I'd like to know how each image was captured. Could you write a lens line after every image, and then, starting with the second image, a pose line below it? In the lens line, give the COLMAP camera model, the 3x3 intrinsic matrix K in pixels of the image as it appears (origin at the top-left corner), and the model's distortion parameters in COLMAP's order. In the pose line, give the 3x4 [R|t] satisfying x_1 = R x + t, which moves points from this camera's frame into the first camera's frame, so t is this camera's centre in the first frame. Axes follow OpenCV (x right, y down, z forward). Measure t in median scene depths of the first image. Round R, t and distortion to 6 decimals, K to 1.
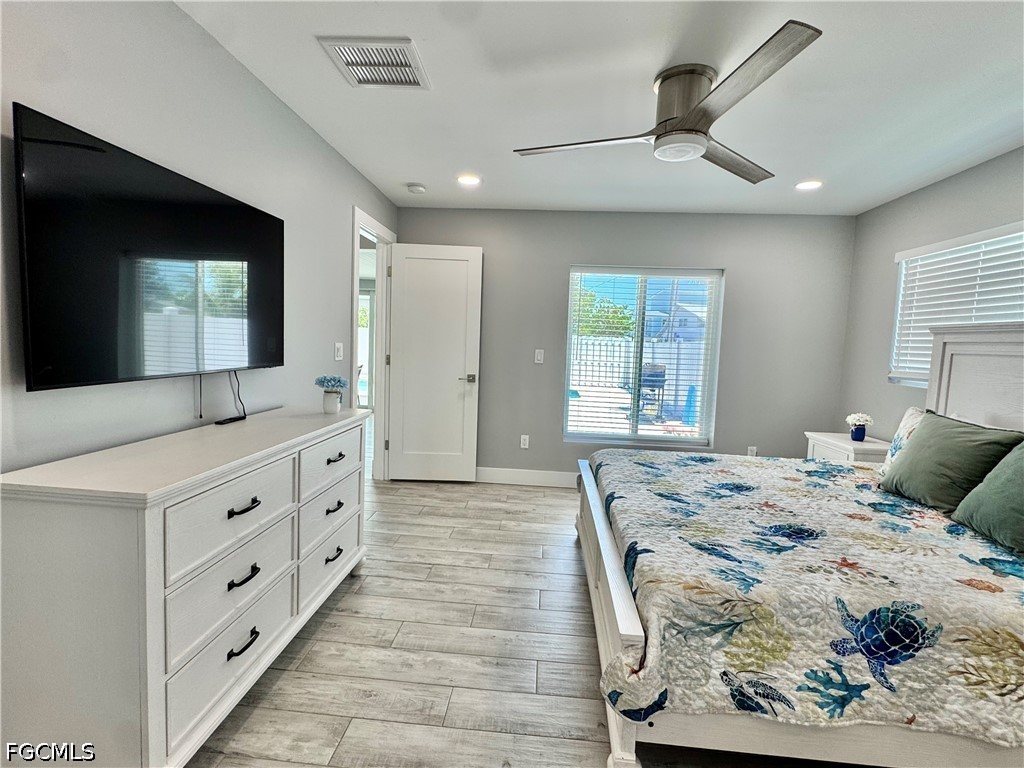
lens RADIAL K [[514.5, 0, 507.0], [0, 514.5, 386.1], [0, 0, 1]] dist [-0.002770, -0.000508]
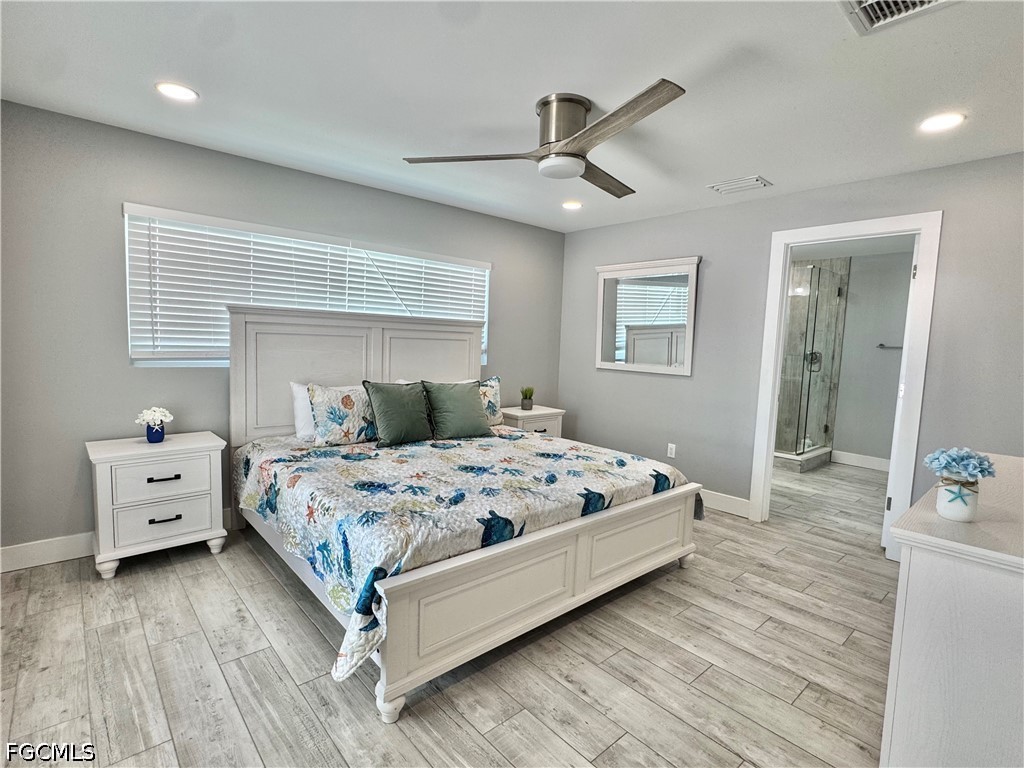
lens RADIAL K [[503.9, 0, 509.5], [0, 503.9, 385.9], [0, 0, 1]] dist [-0.003588, 0.000061]
pose [[-0.720750, -0.116140, 0.683396, -0.433687], [-0.000023, 0.985869, 0.167520, -0.175148], [-0.693195, 0.120724, -0.710568, 1.825222]]
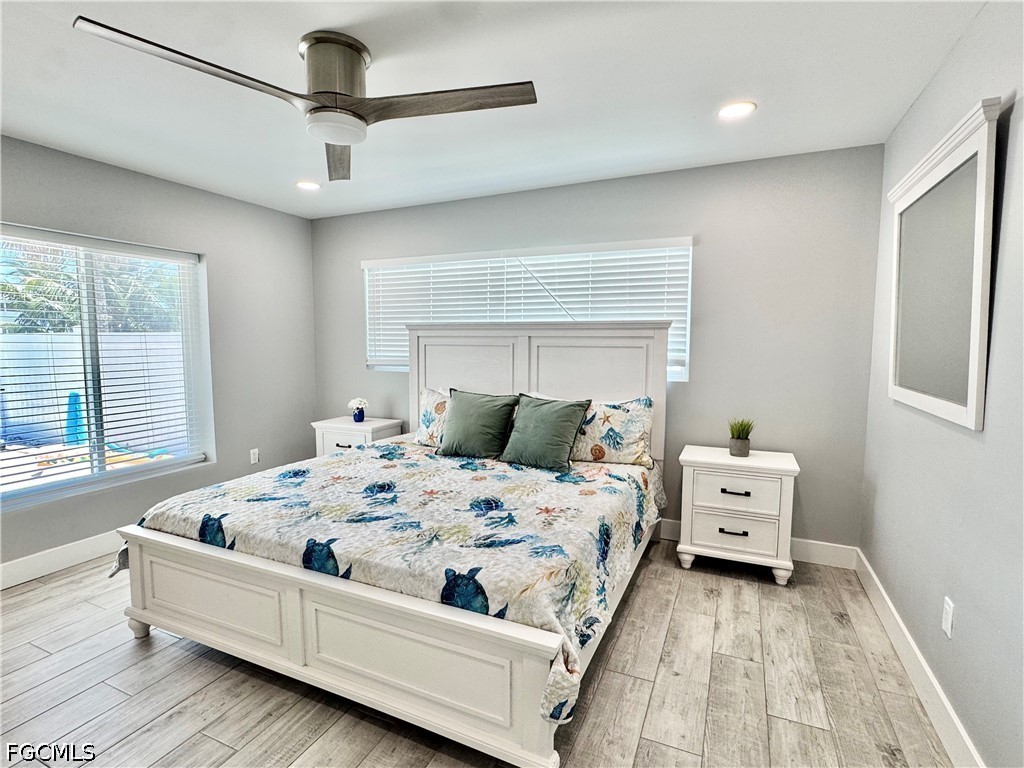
lens RADIAL K [[514.5, 0, 507.0], [0, 514.5, 386.1], [0, 0, 1]] dist [-0.002770, -0.000508]
pose [[0.334887, -0.123085, 0.934185, -0.495701], [0.091301, 0.991005, 0.097842, -0.099922], [-0.937825, 0.052526, 0.343112, 0.506413]]
